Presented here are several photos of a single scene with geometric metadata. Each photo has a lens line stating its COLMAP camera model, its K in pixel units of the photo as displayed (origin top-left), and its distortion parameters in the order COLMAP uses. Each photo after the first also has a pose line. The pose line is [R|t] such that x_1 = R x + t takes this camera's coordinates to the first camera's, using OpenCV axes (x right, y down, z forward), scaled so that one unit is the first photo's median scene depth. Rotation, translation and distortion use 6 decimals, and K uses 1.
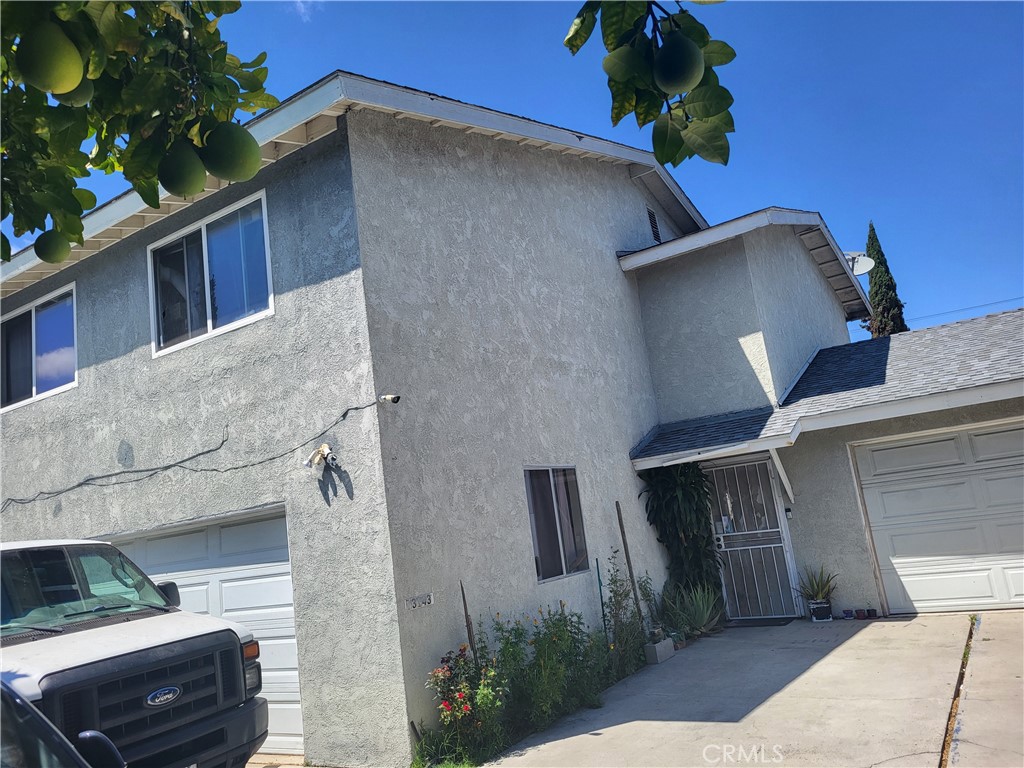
lens RADIAL K [[739.3, 0, 509.6], [0, 739.3, 395.1], [0, 0, 1]] dist [0.028450, -0.005138]
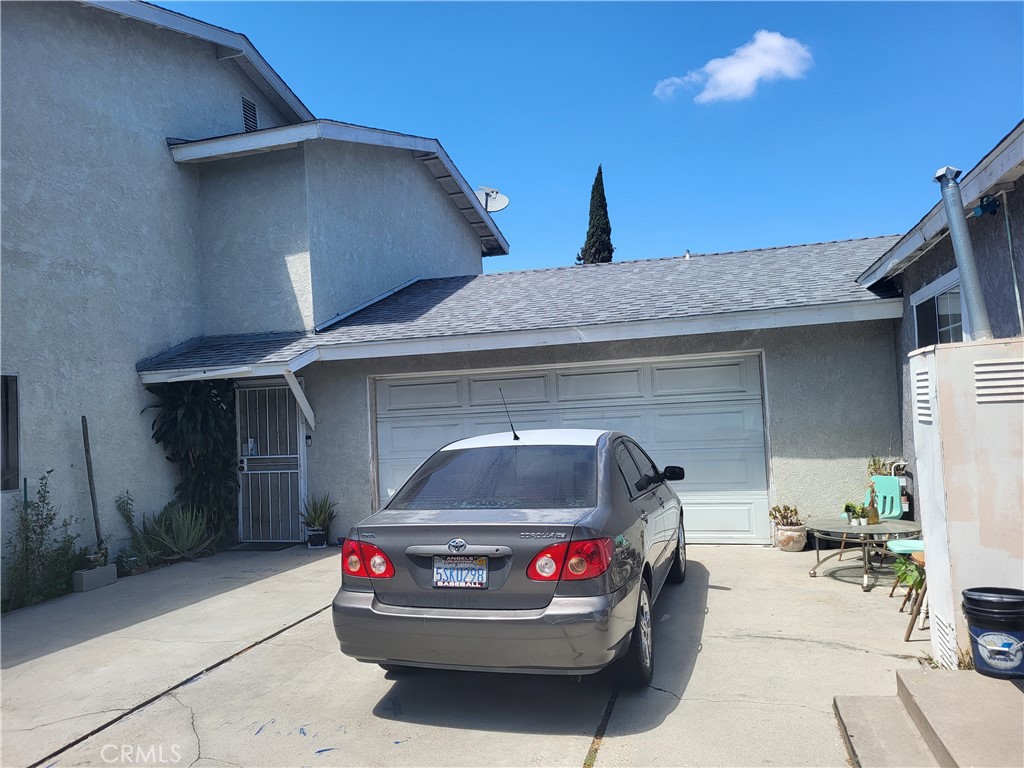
lens RADIAL K [[740.6, 0, 512.0], [0, 740.6, 384.0], [0, 0, 1]] dist [0.024781, -0.001478]
pose [[0.955668, 0.094115, 0.279002, 0.339260], [-0.125078, 0.987559, 0.095300, -0.041670], [-0.266561, -0.125972, 0.955550, -0.006614]]
